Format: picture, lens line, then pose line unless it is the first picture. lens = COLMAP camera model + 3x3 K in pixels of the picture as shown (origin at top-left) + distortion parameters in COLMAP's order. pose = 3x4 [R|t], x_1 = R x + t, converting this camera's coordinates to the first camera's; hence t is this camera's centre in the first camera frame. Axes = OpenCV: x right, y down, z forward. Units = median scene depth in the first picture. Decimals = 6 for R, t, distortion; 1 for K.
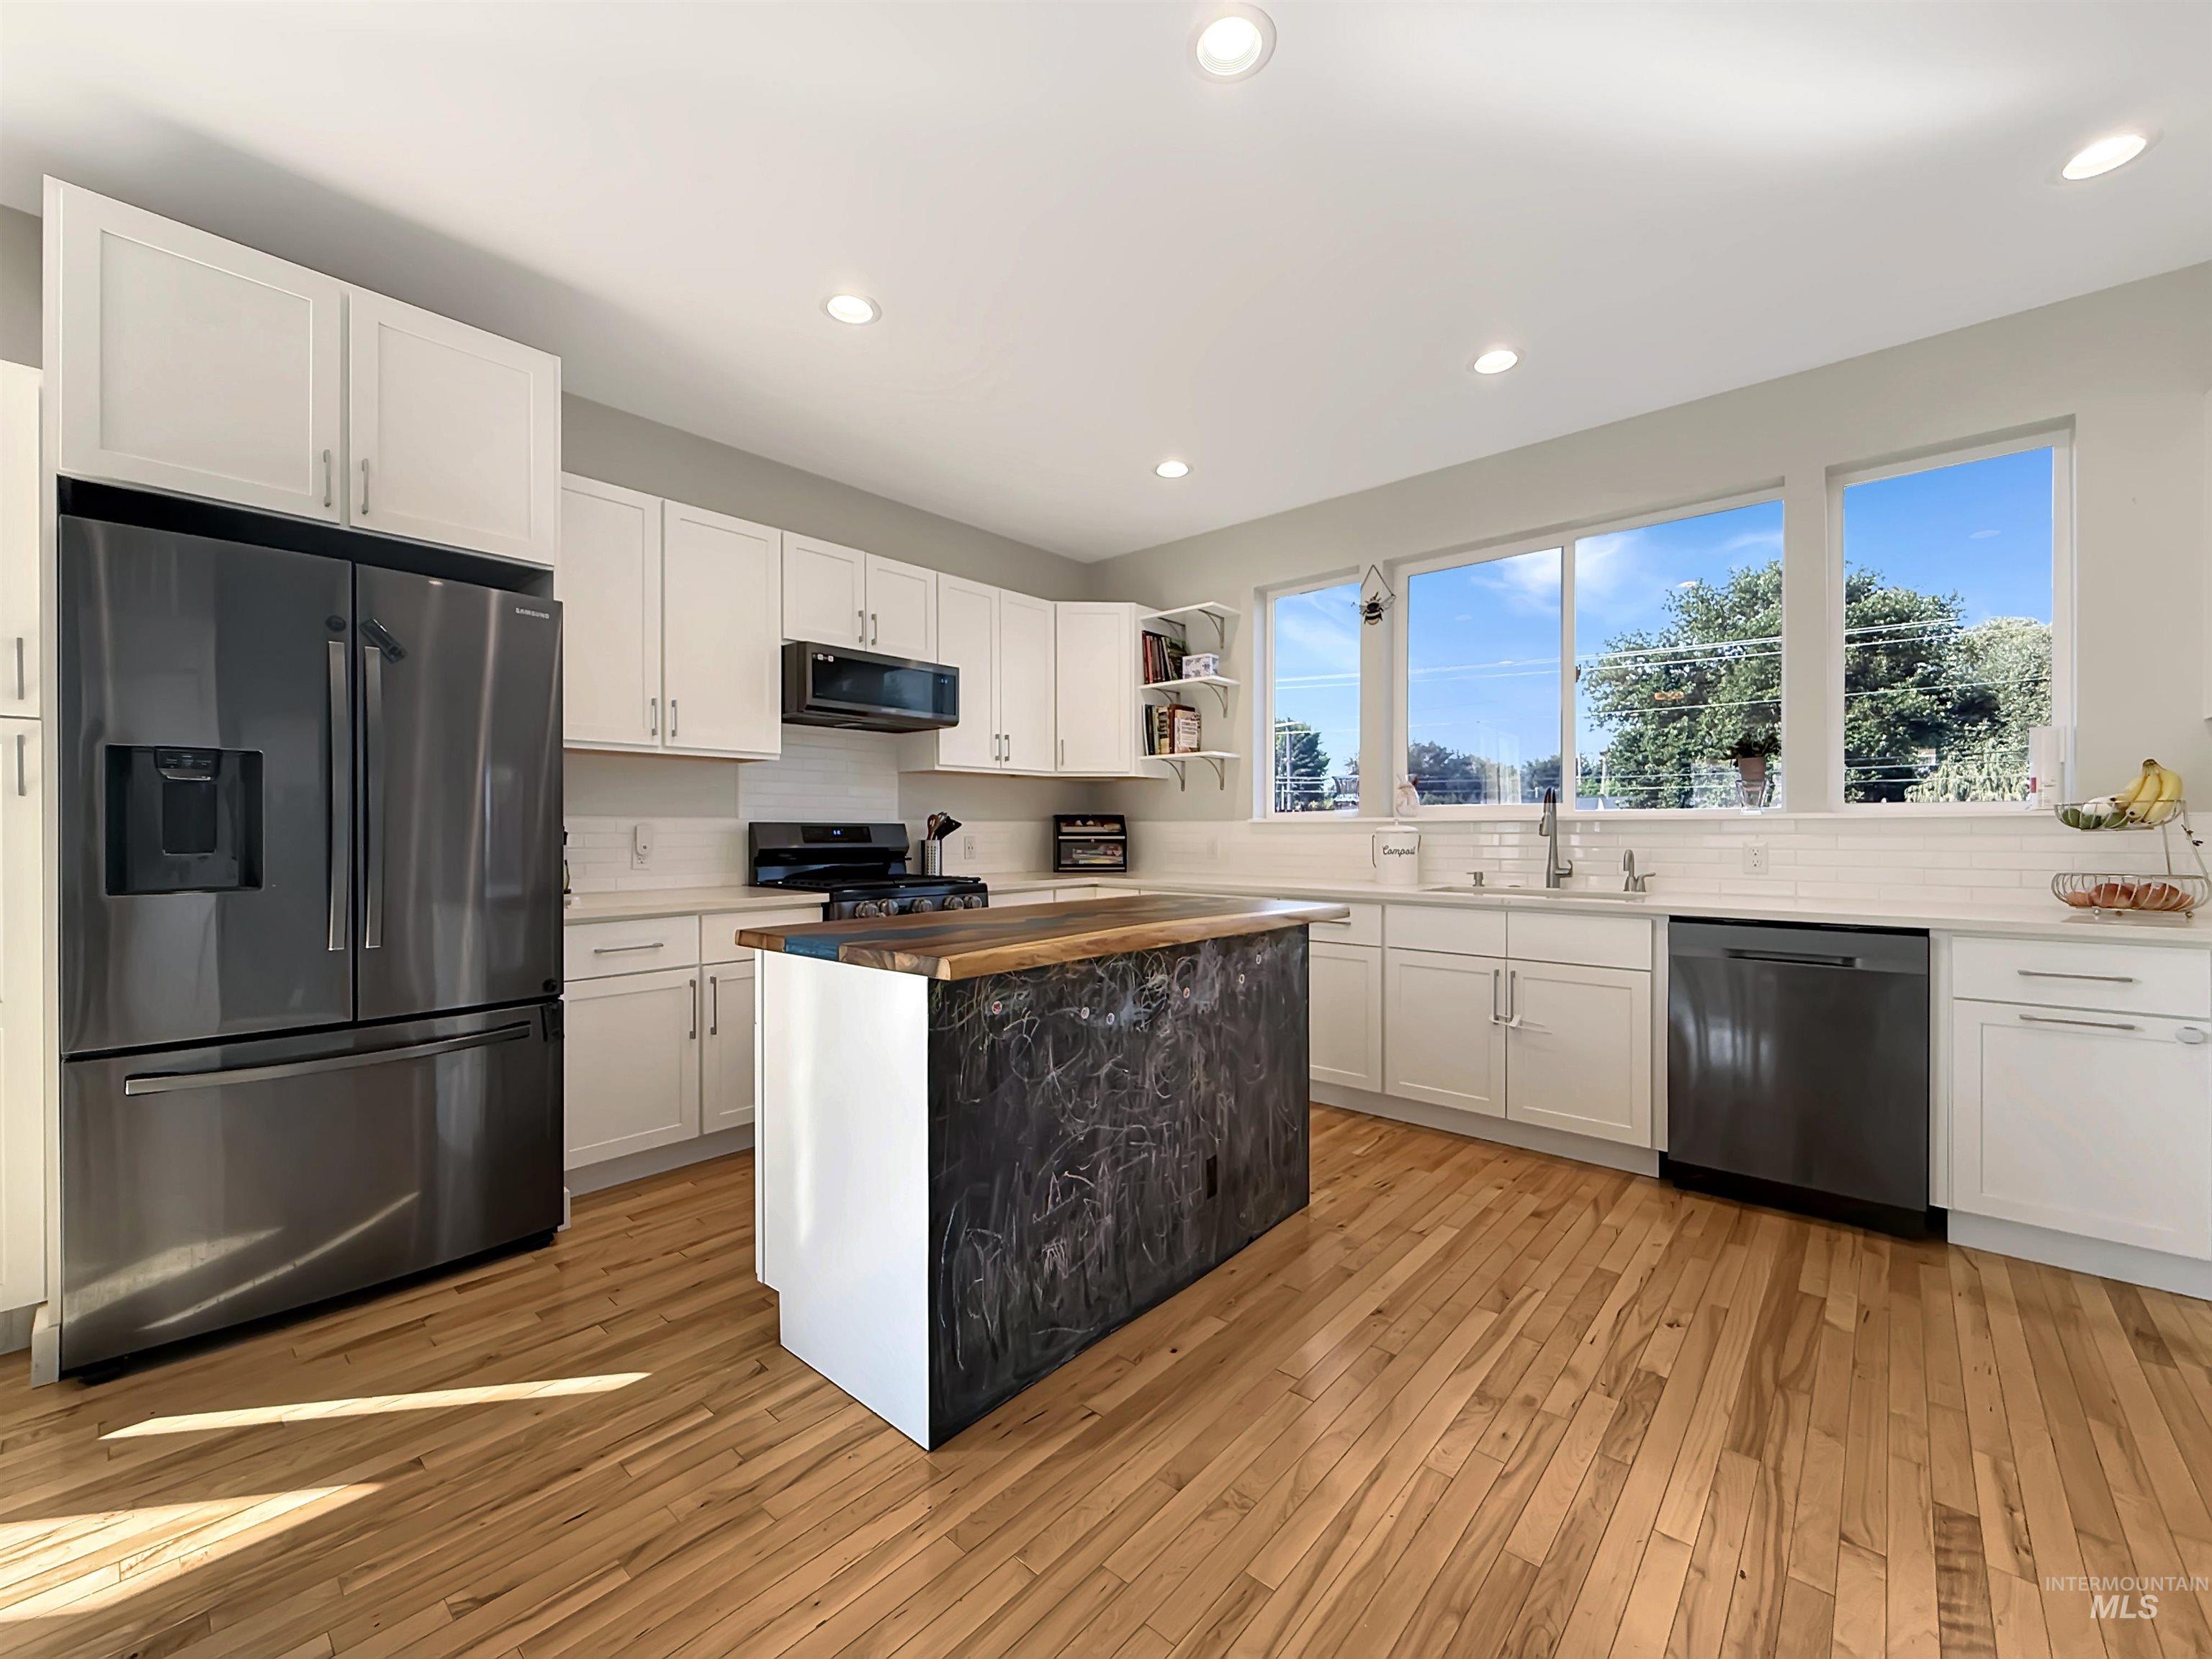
lens RADIAL K [[891.5, 0, 1115.0], [0, 891.5, 831.3], [0, 0, 1]] dist [0.001536, 0.000182]
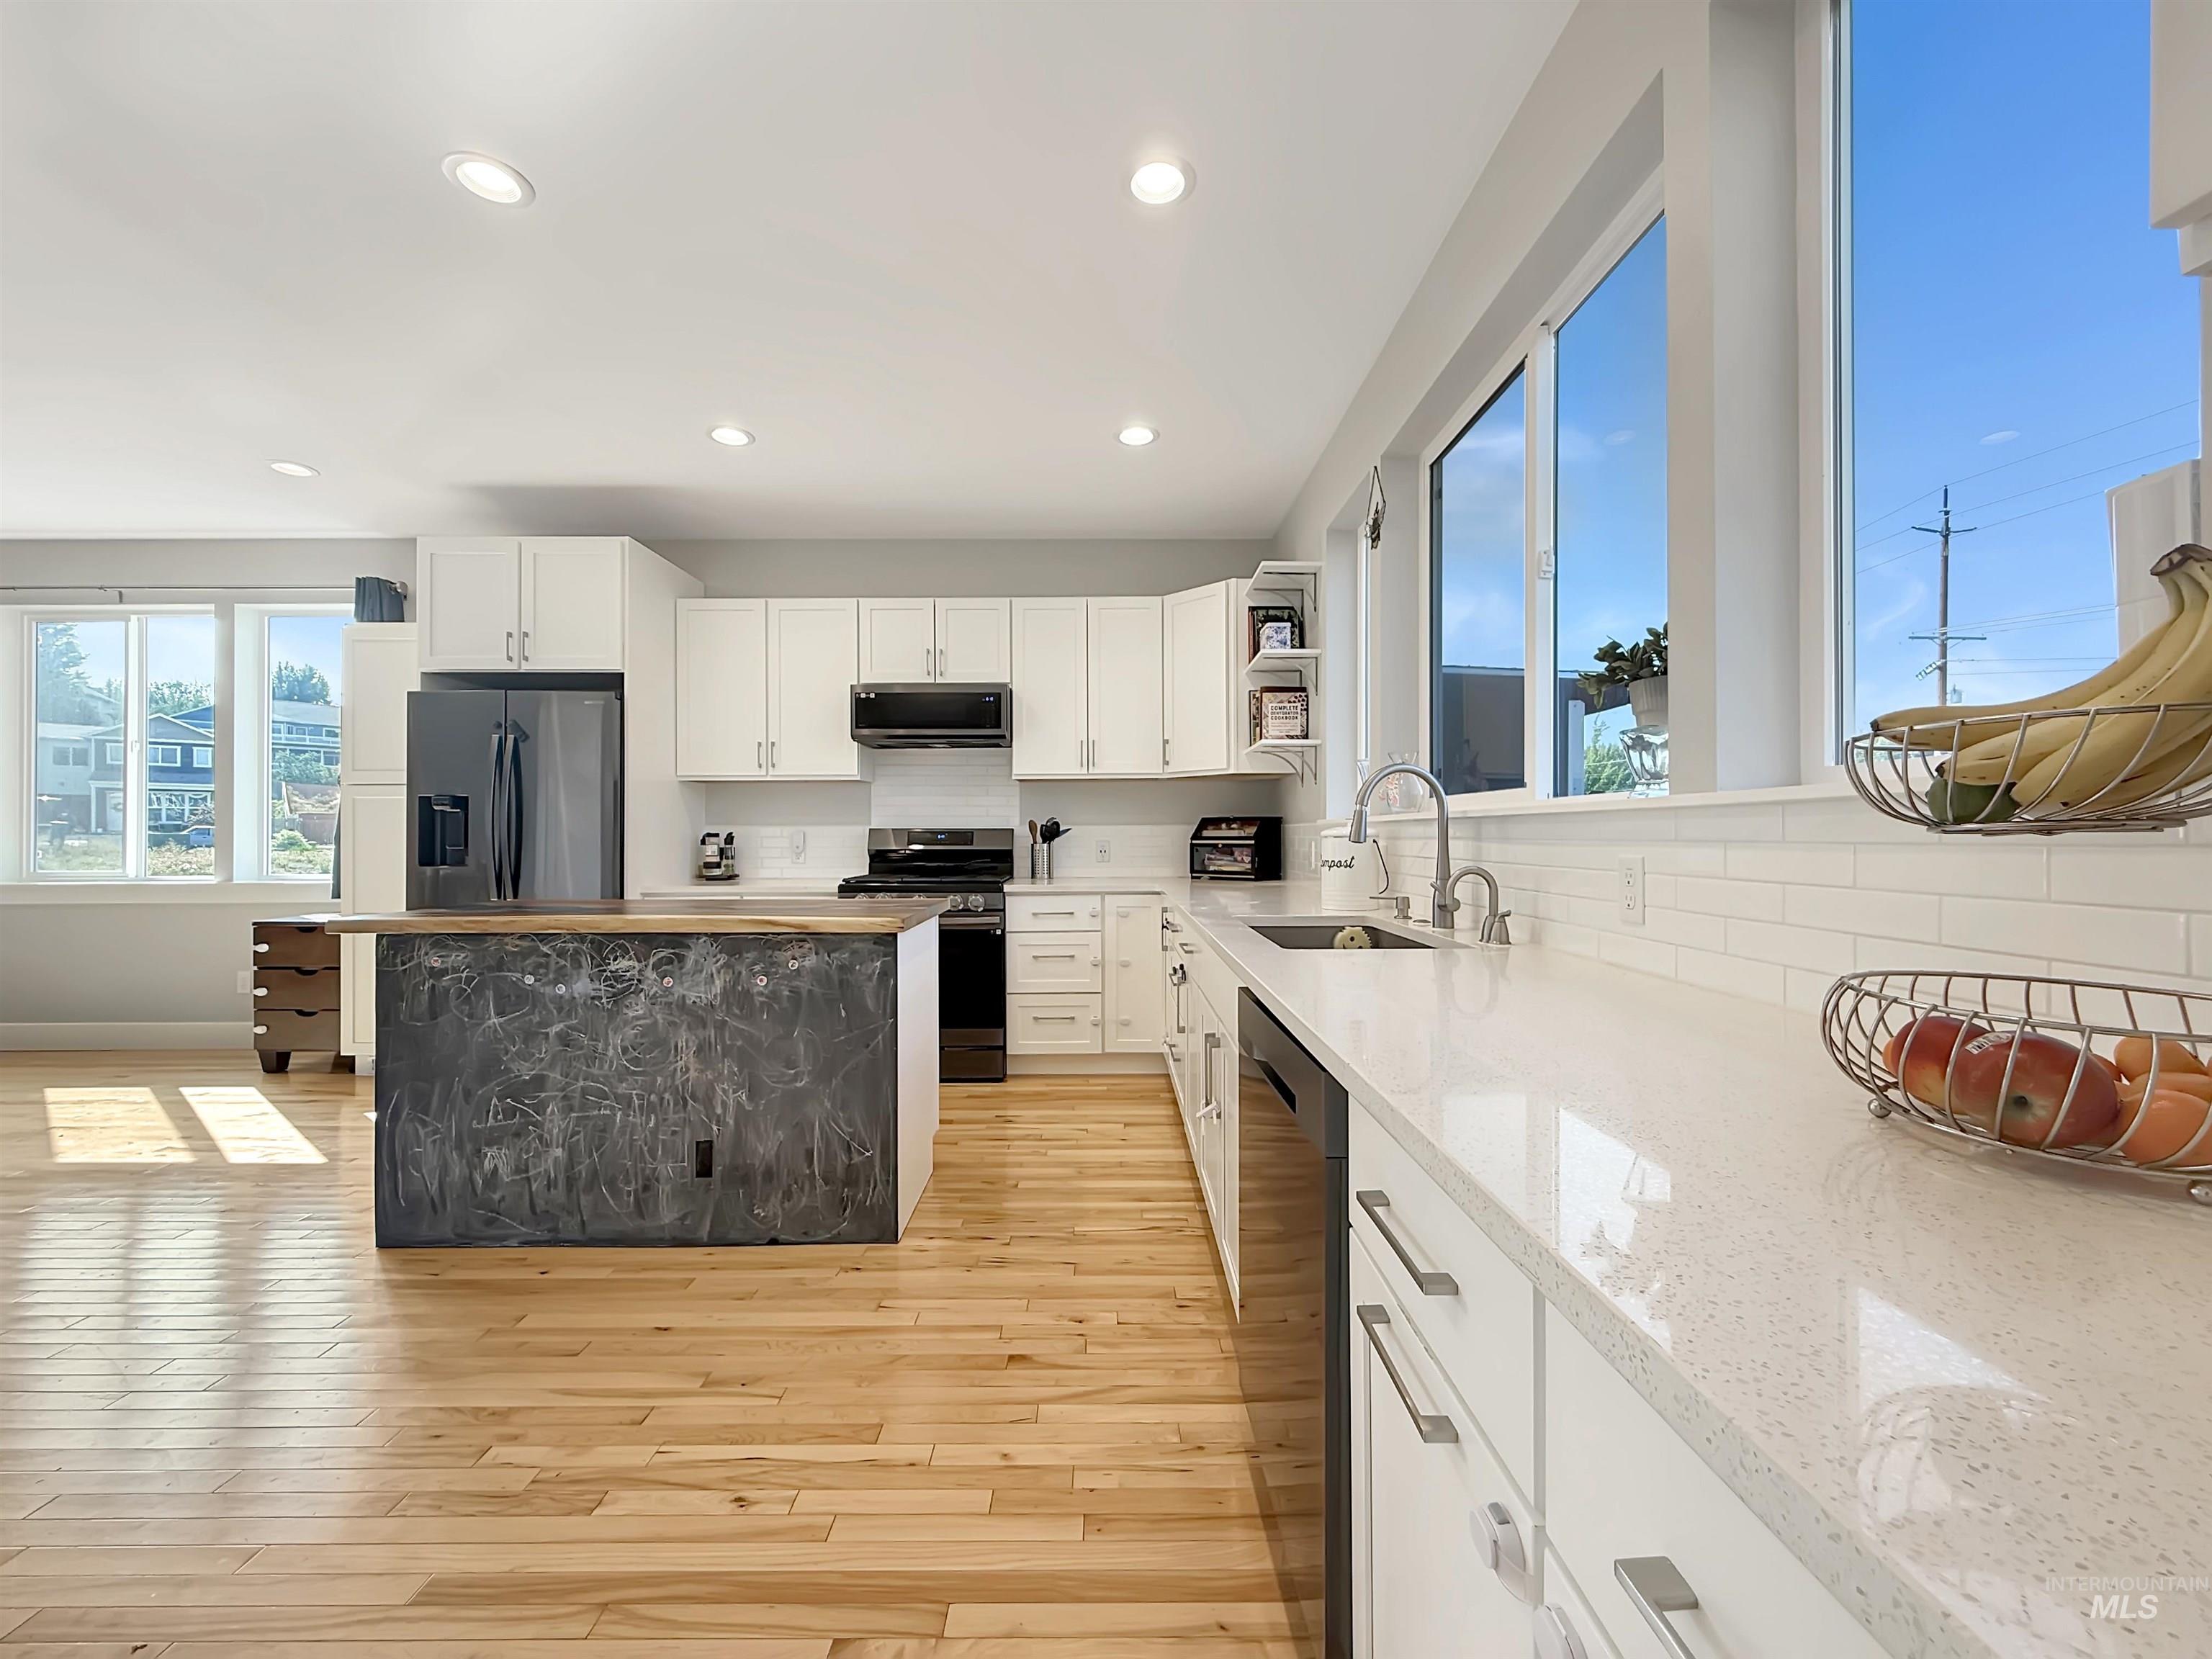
lens RADIAL K [[891.5, 0, 1115.0], [0, 891.5, 831.3], [0, 0, 1]] dist [0.001536, 0.000182]
pose [[0.663872, -0.004425, -0.747833, 0.931755], [0.001421, 0.999988, -0.004655, -0.000049], [0.747845, 0.002028, 0.663870, 0.494428]]
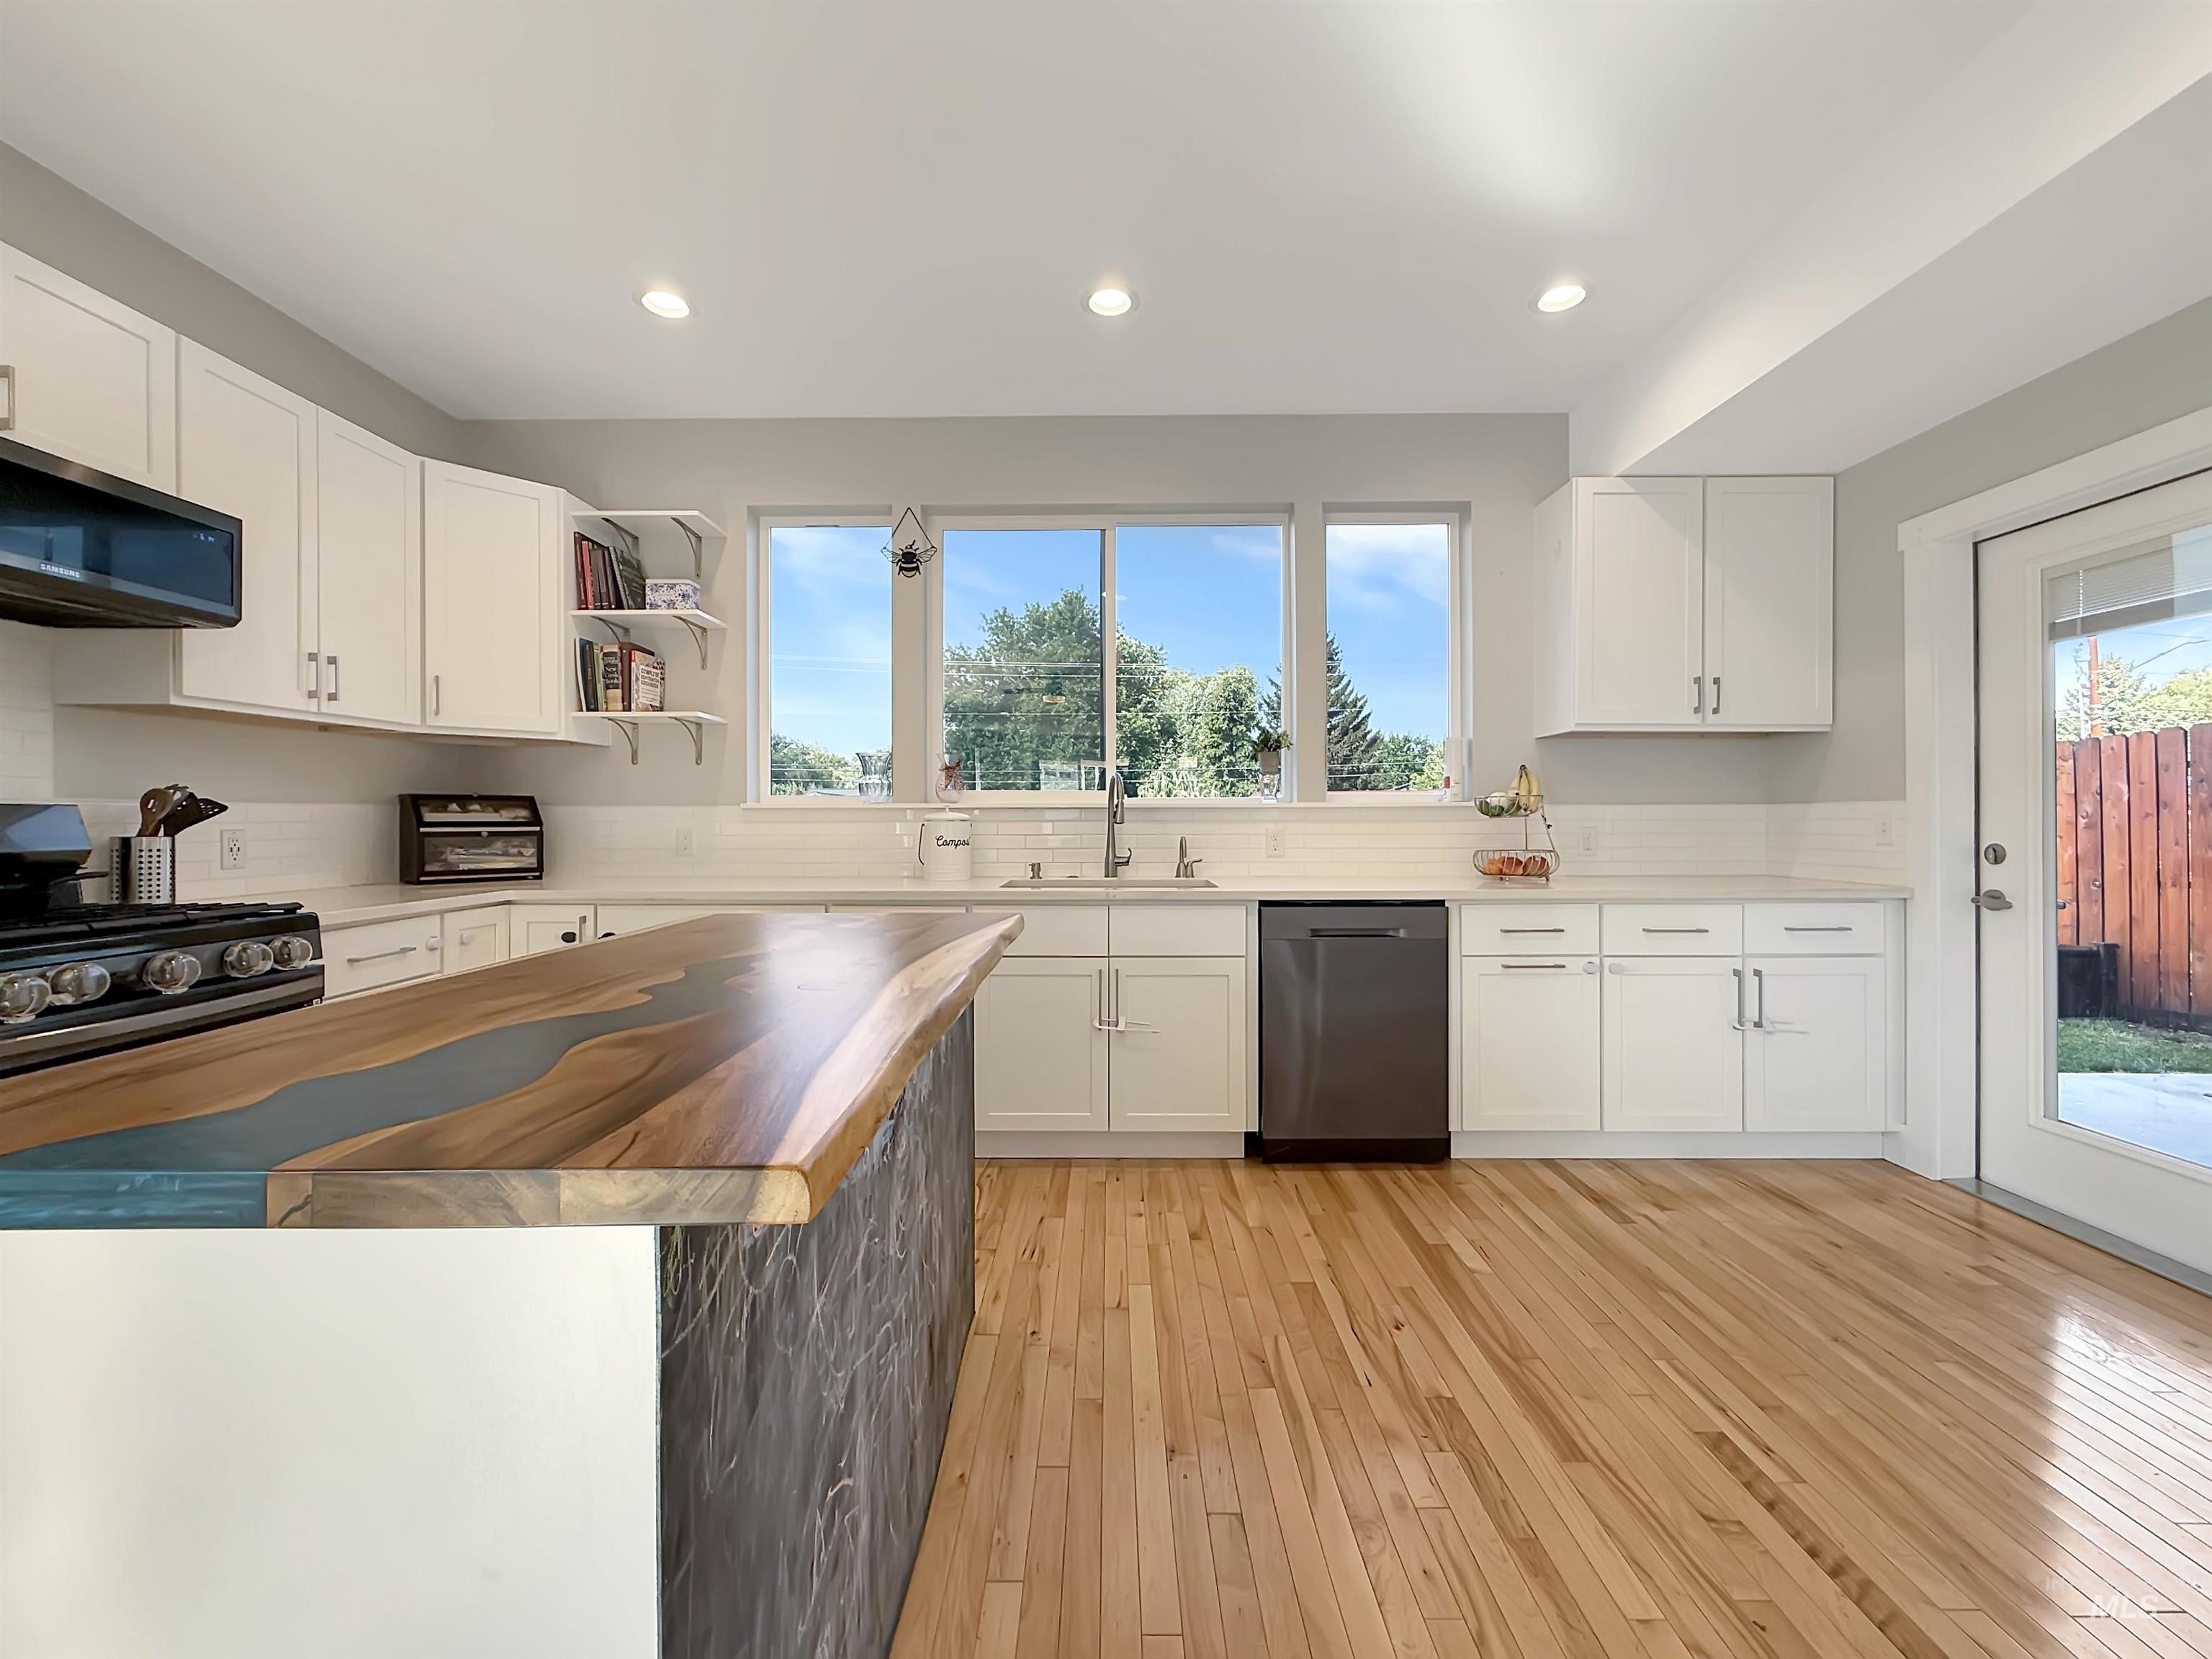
lens RADIAL K [[884.1, 0, 1103.8], [0, 884.1, 819.0], [0, 0, 1]] dist [0.000442, 0.000030]
pose [[0.759751, -0.001135, 0.650213, -0.163108], [0.001789, 0.999998, -0.000346, 0.000712], [-0.650212, 0.001426, 0.759752, 0.320073]]
